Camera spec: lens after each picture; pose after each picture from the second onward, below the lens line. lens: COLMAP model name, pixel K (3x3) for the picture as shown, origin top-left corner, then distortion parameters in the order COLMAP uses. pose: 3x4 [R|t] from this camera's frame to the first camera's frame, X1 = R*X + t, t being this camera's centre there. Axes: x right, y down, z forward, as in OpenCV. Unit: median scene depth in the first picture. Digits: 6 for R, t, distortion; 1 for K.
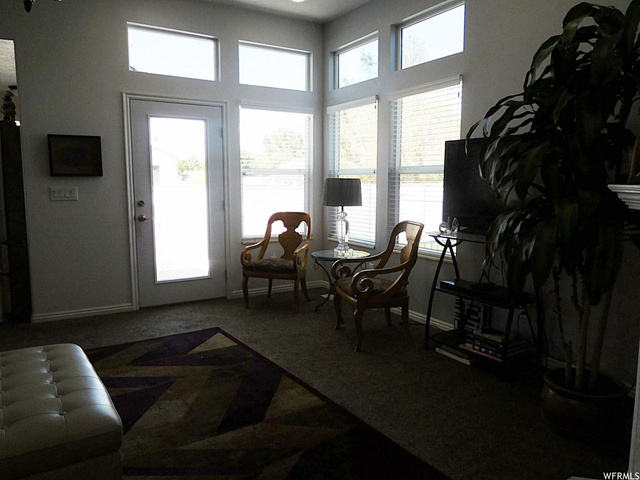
lens RADIAL K [[468.3, 0, 320.0], [0, 468.3, 240.0], [0, 0, 1]] dist [-0.040138, 0.003711]
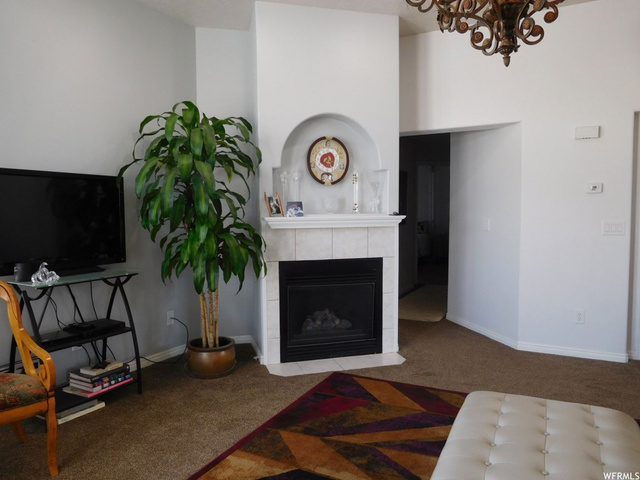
lens RADIAL K [[468.3, 0, 320.0], [0, 468.3, 240.0], [0, 0, 1]] dist [-0.040138, 0.003711]
pose [[-0.505859, -0.050326, 0.861147, -0.766947], [0.108195, 0.986711, 0.121221, -0.151347], [-0.855804, 0.154492, -0.493692, 1.104913]]
